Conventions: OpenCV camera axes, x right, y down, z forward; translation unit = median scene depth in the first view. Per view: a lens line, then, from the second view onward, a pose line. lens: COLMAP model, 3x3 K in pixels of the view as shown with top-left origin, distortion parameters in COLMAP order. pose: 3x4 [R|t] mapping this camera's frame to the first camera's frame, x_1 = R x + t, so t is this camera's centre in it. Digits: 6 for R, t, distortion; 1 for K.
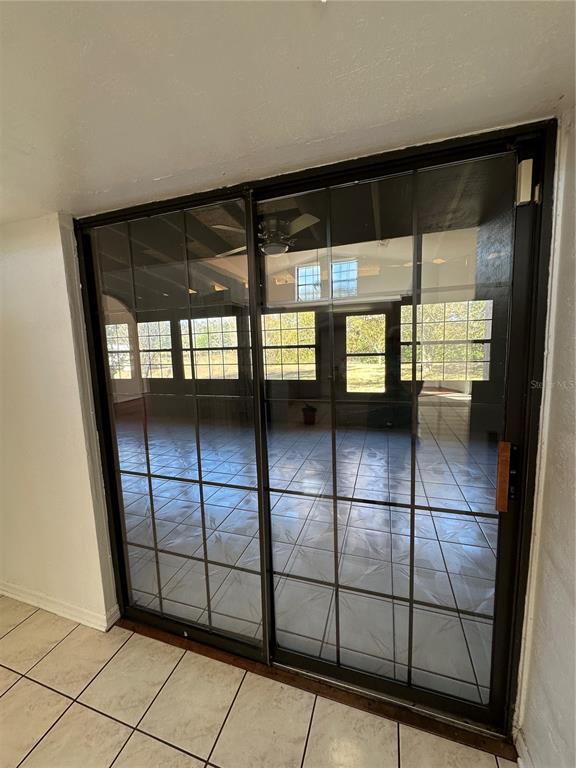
lens RADIAL K [[304.8, 0, 288.8], [0, 304.8, 381.7], [0, 0, 1]] dist [-0.005389, 0.000878]
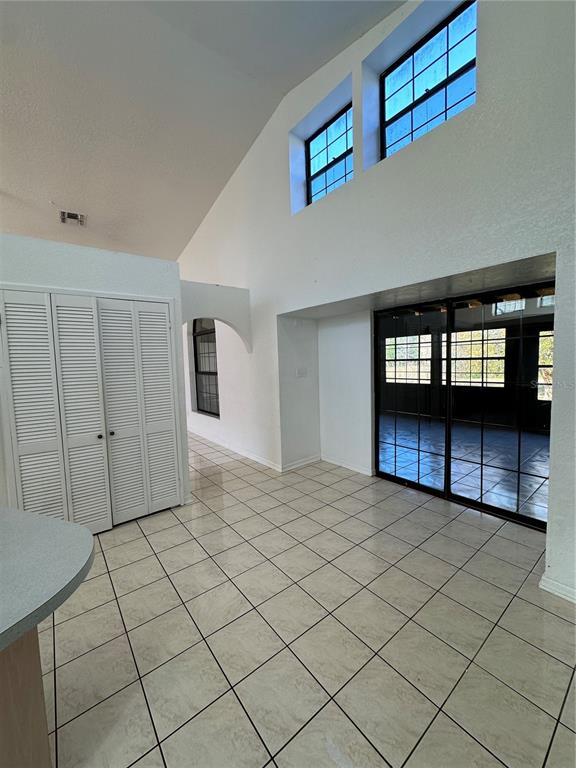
lens RADIAL K [[304.8, 0, 293.8], [0, 304.8, 383.3], [0, 0, 1]] dist [-0.005389, 0.000878]
pose [[0.841474, 0.048242, -0.538140, 0.038386], [-0.064703, 0.997836, -0.011721, 0.042704], [0.536410, 0.044682, 0.842774, -0.388582]]
